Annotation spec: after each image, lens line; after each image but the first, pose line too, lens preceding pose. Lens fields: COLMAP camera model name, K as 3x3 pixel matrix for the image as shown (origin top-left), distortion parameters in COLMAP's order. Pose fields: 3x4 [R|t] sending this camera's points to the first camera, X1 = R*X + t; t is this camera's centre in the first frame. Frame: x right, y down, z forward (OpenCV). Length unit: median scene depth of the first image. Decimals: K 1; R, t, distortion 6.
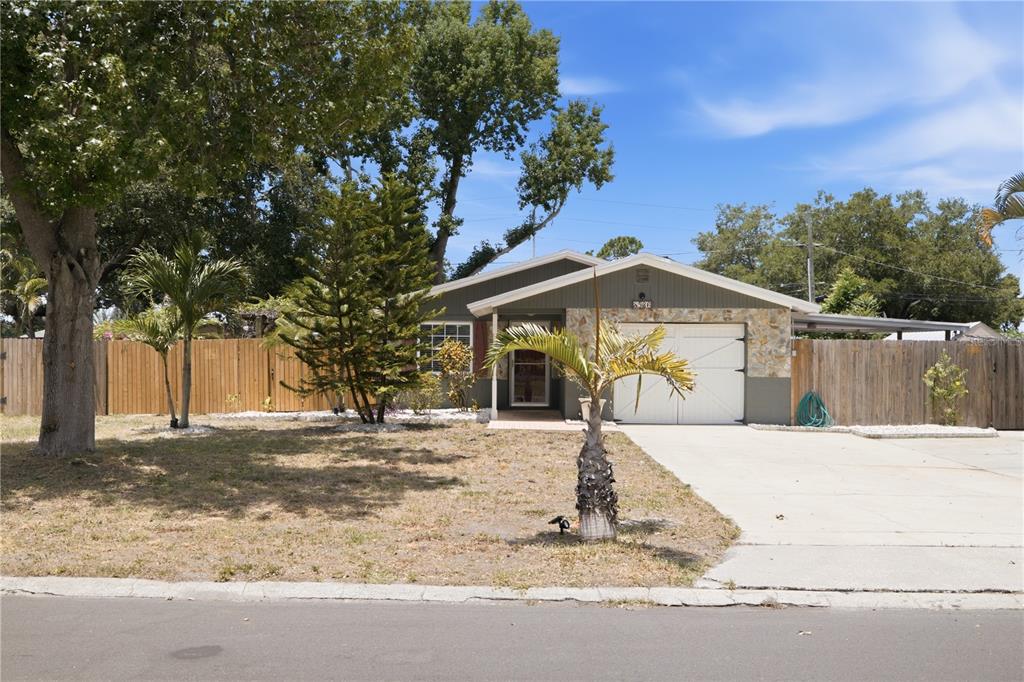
lens RADIAL K [[977.5, 0, 510.6], [0, 977.5, 346.8], [0, 0, 1]] dist [-0.007388, 0.000000]
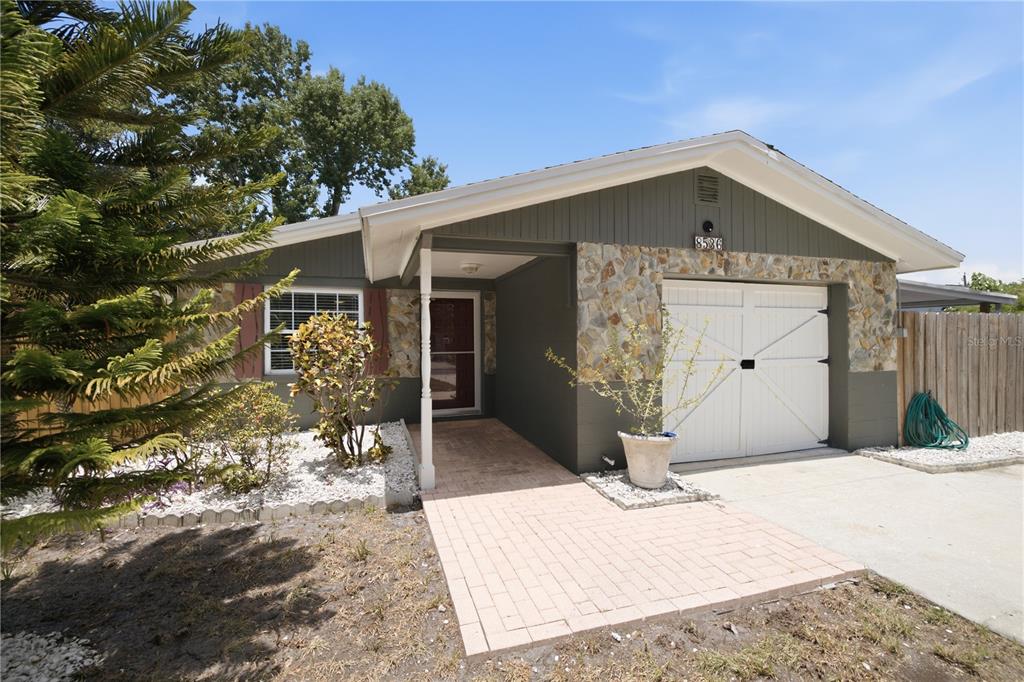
lens RADIAL K [[438.6, 0, 521.0], [0, 438.6, 358.4], [0, 0, 1]] dist [0.002349, 0.000395]
pose [[0.945952, -0.025896, 0.323272, -0.038346], [0.009375, 0.998574, 0.052559, 0.005547], [-0.324172, -0.046688, 0.944846, 0.763454]]
